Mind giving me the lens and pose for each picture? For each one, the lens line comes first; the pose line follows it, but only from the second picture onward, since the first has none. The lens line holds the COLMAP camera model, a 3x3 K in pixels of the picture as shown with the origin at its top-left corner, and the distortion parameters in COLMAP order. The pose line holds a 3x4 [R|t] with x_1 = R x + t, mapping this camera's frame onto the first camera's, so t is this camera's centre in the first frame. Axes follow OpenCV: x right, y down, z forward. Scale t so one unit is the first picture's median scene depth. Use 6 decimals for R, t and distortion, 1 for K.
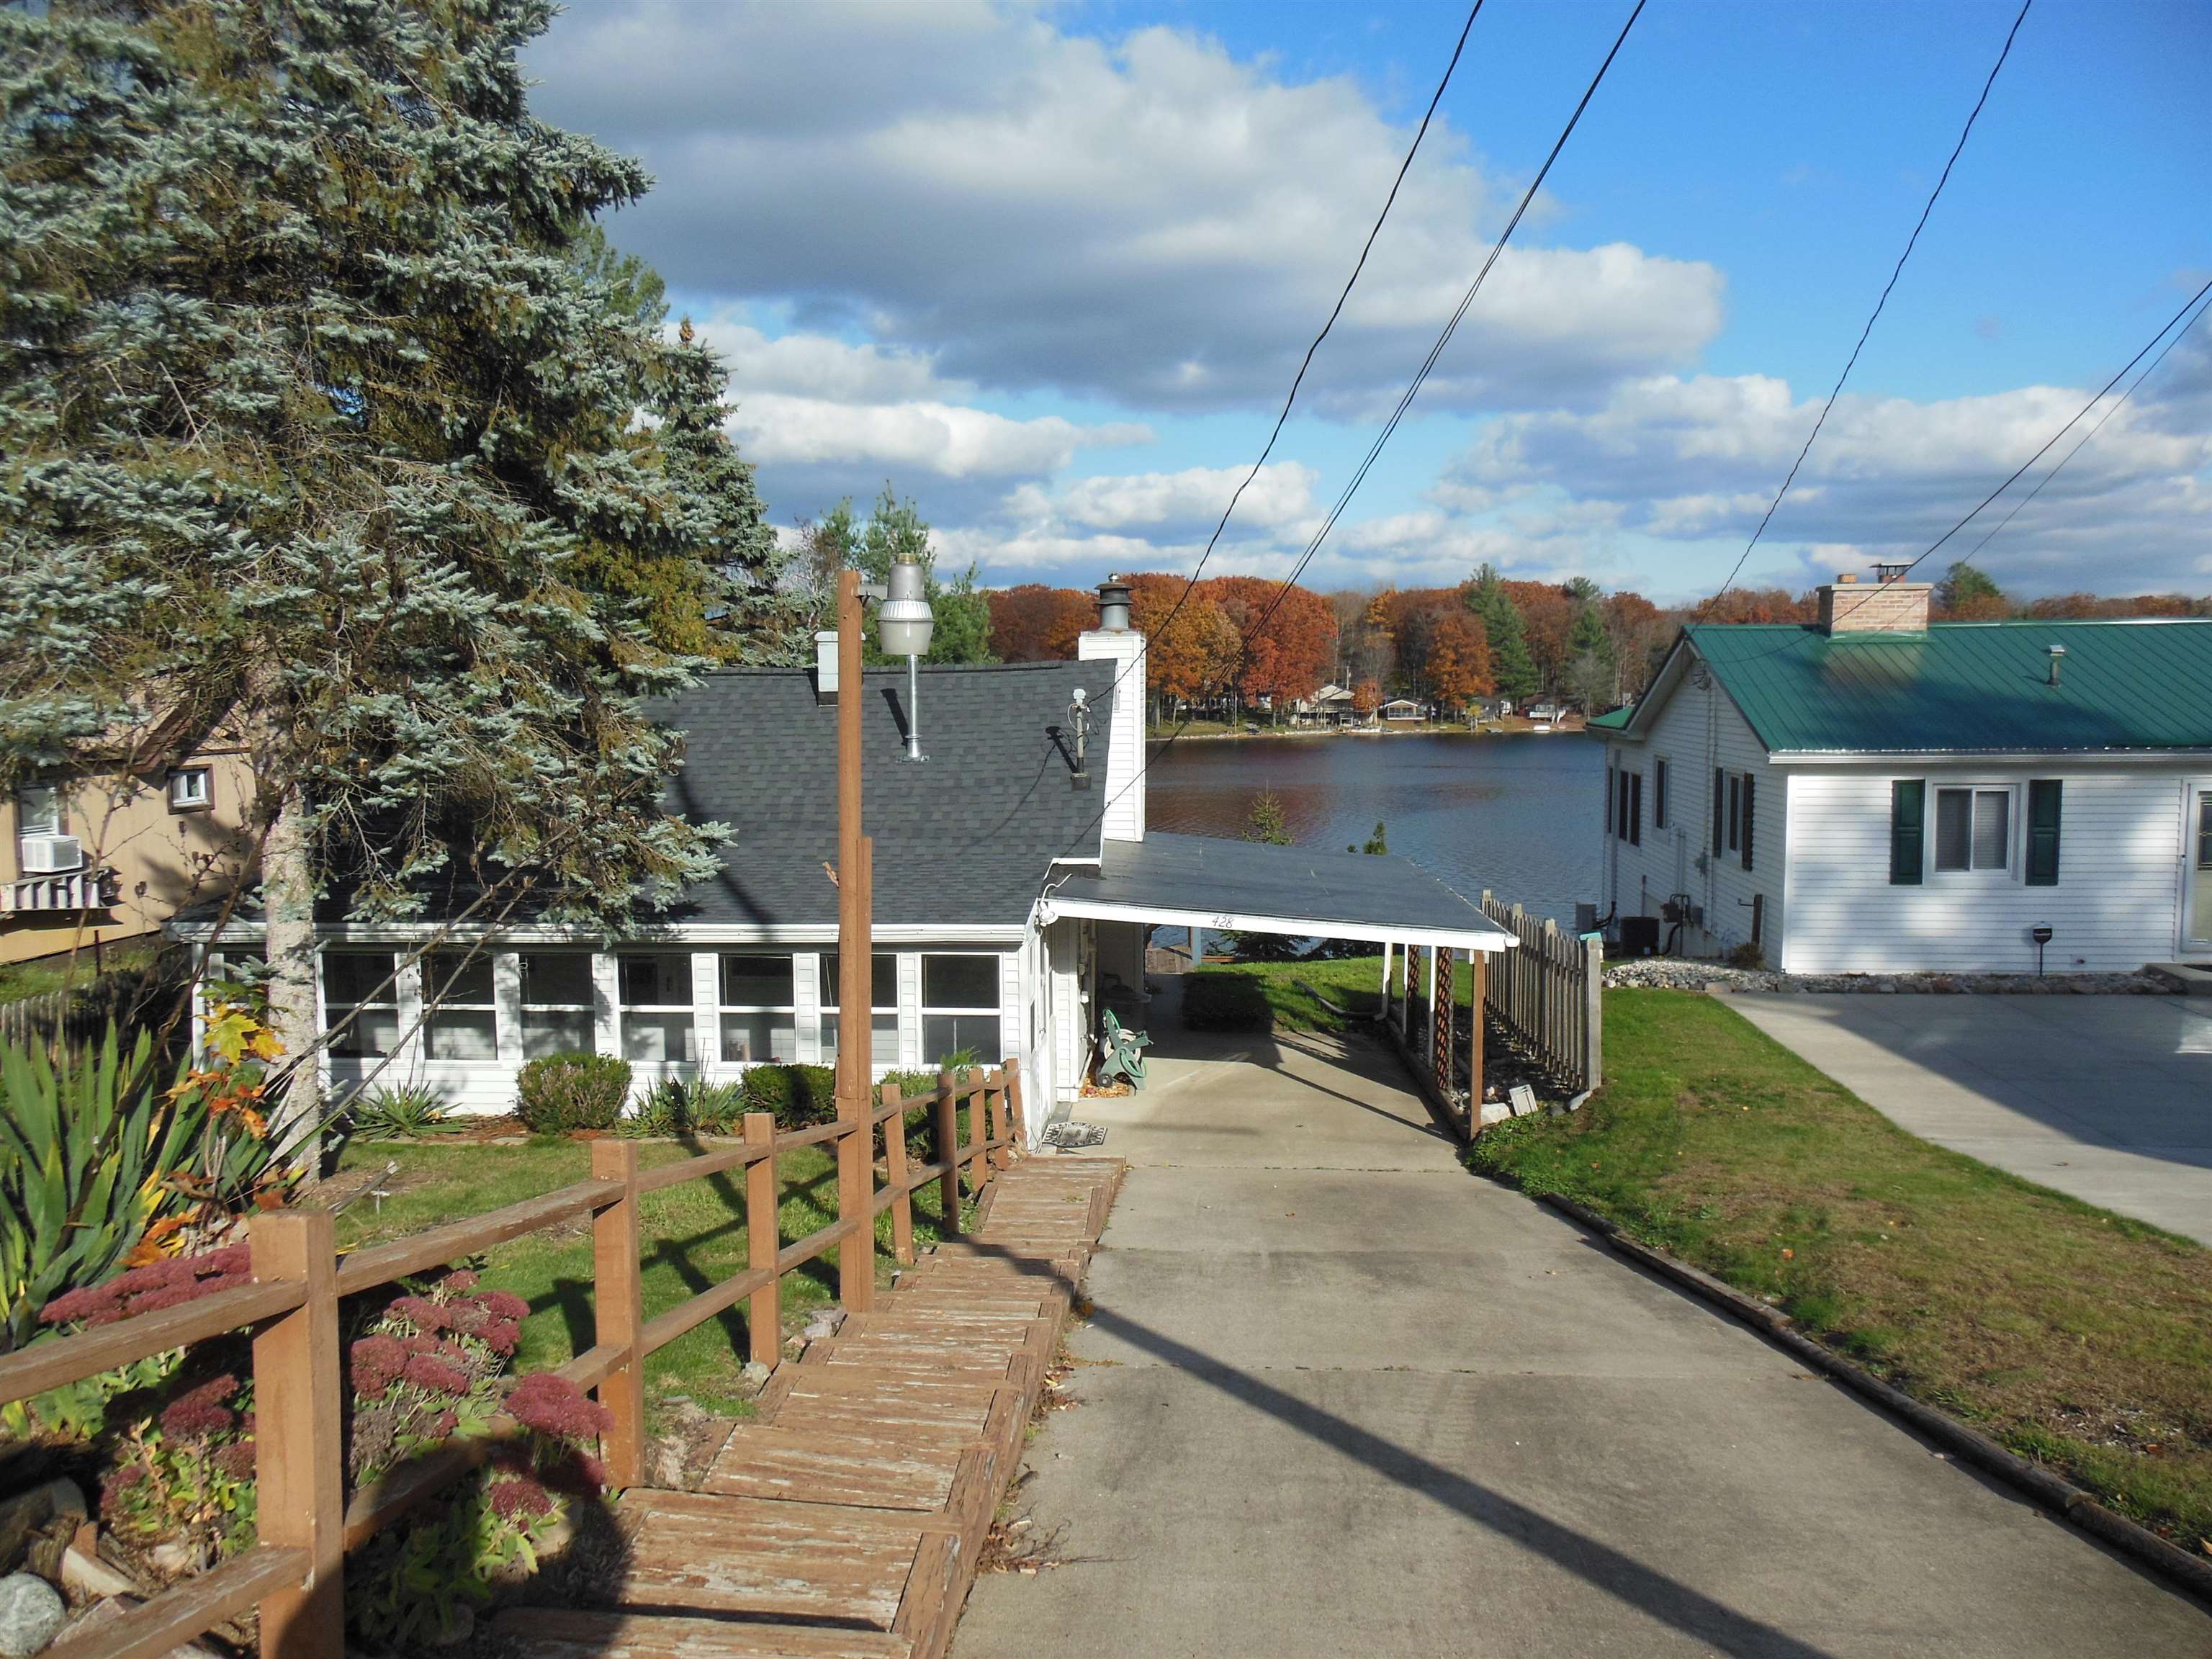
lens RADIAL K [[1710.2, 0, 1106.0], [0, 1710.2, 829.5], [0, 0, 1]] dist [-0.004658, 0.007129]
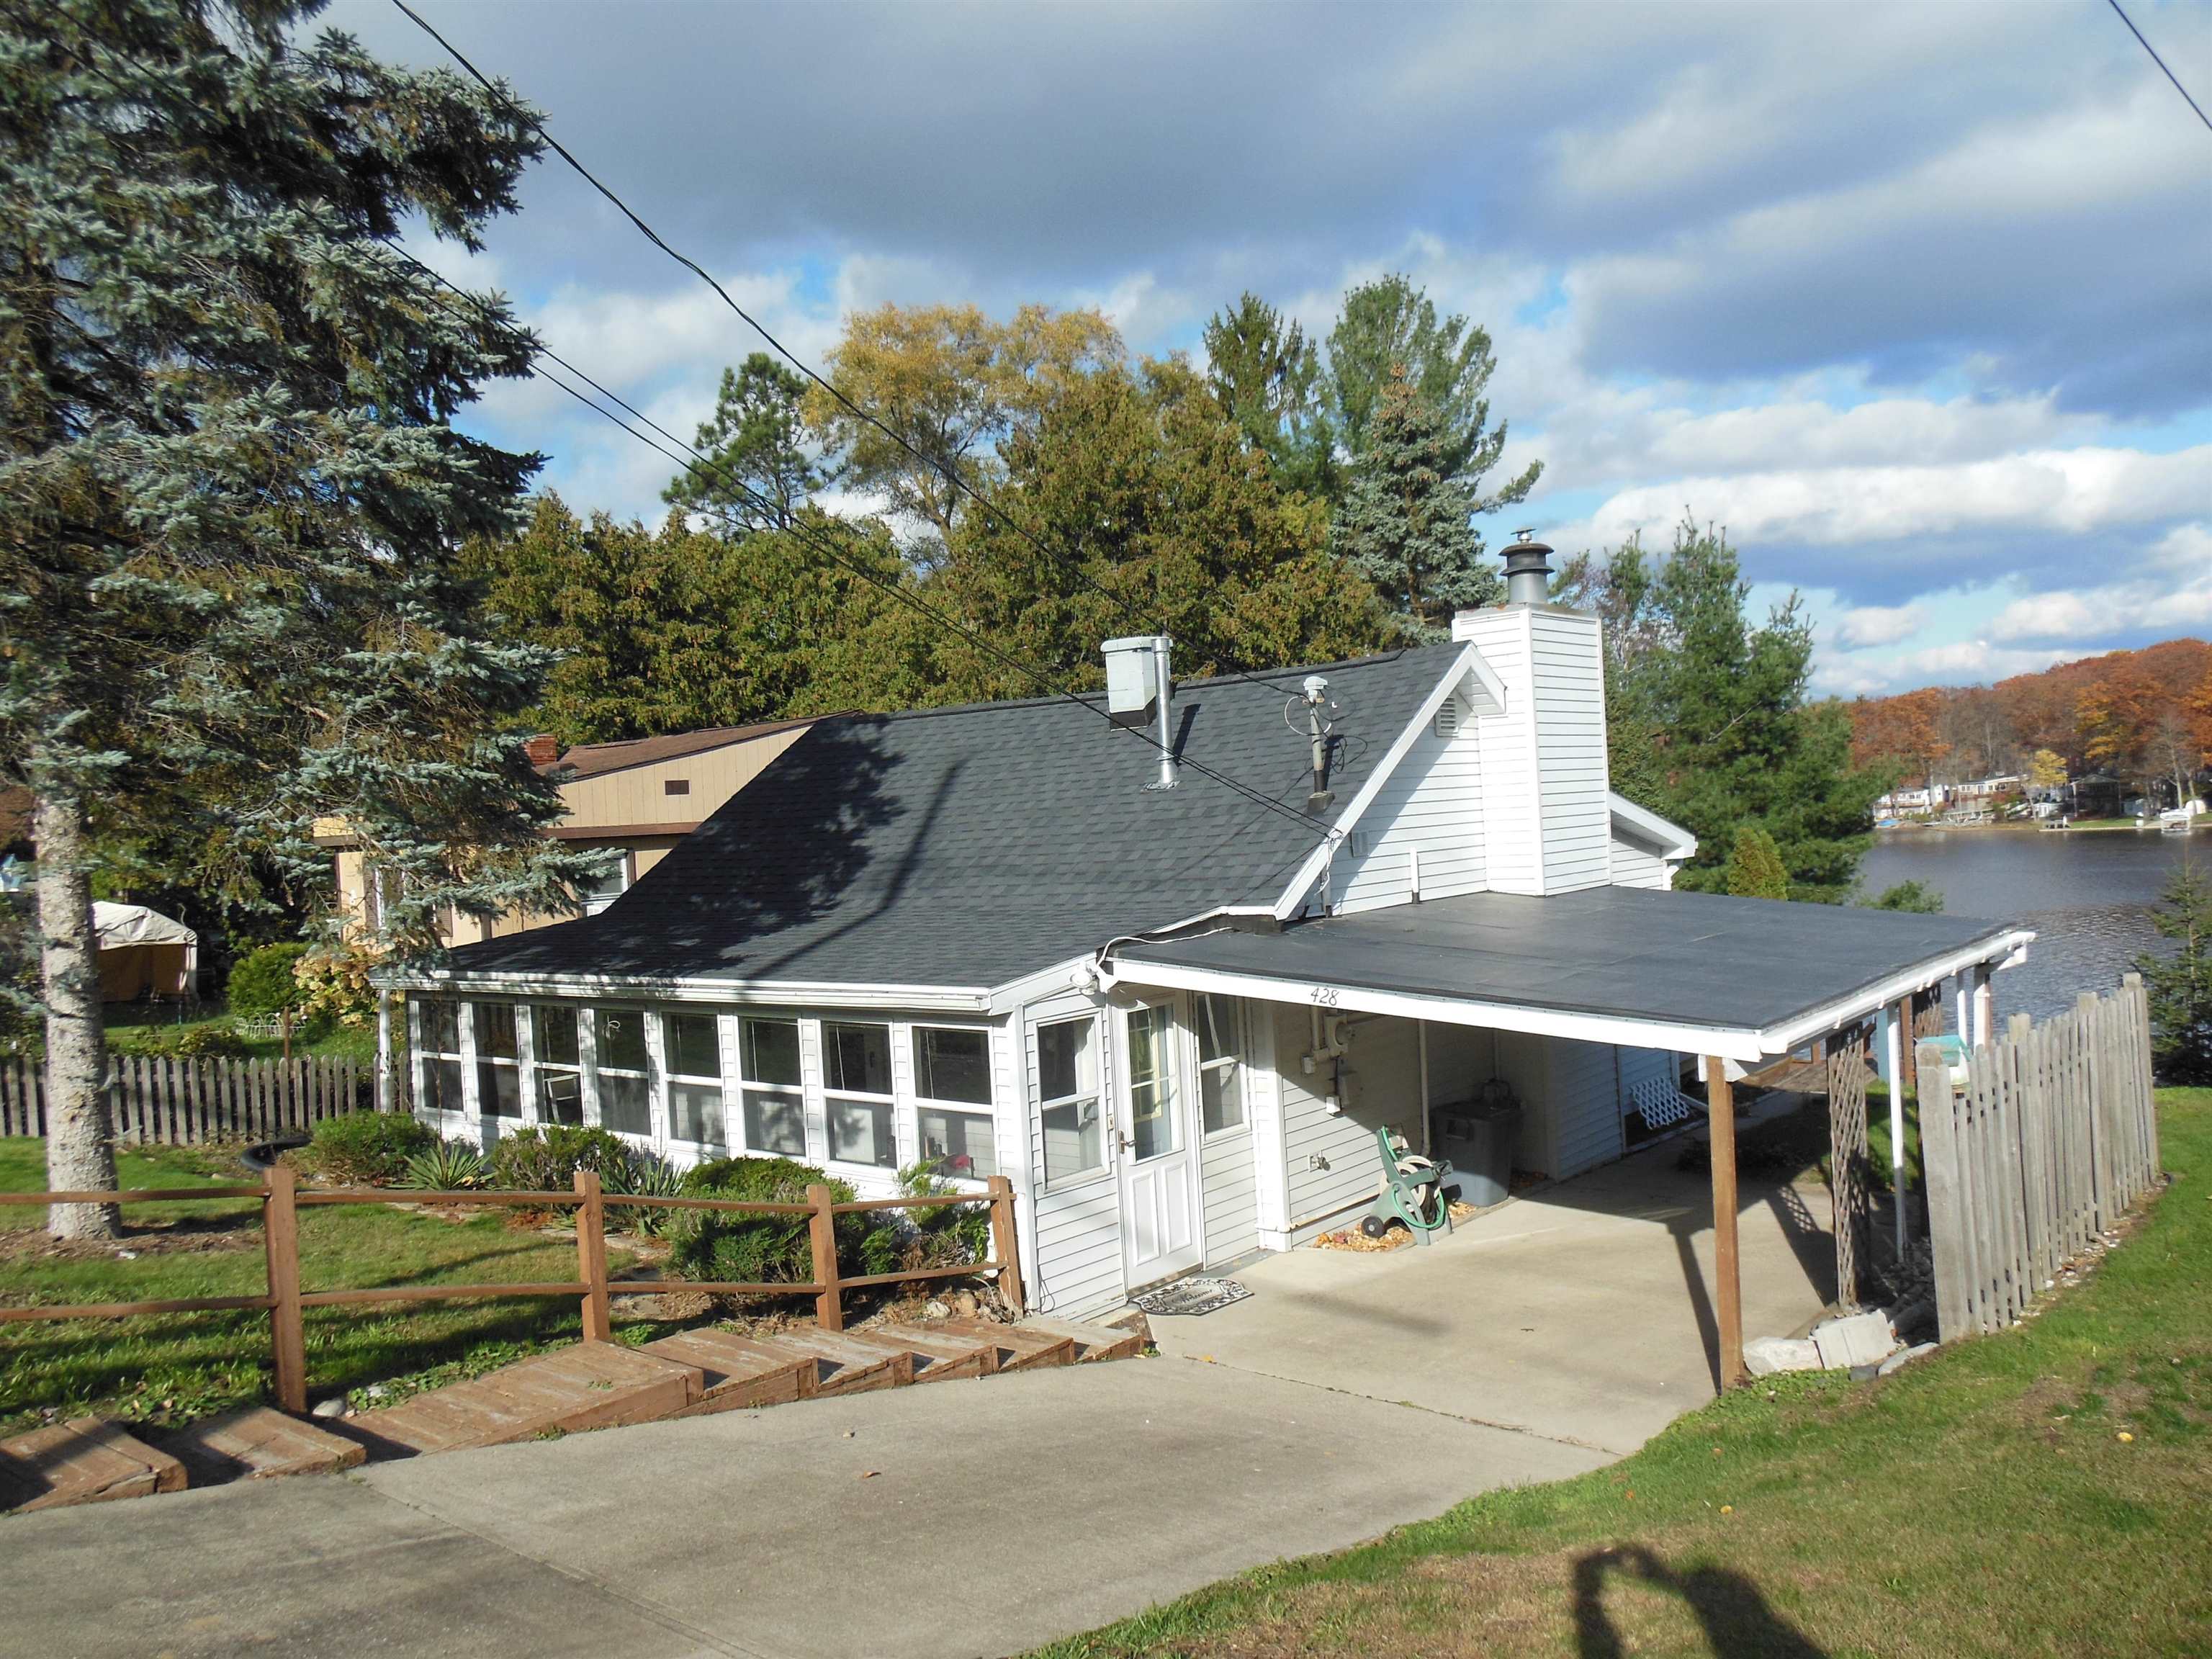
lens RADIAL K [[1710.2, 0, 1106.0], [0, 1710.2, 829.5], [0, 0, 1]] dist [-0.004658, 0.007129]
pose [[0.811958, -0.030515, -0.582917, 0.350366], [-0.004989, 0.998233, -0.059204, 0.027368], [0.583694, 0.050980, 0.810372, 0.384765]]
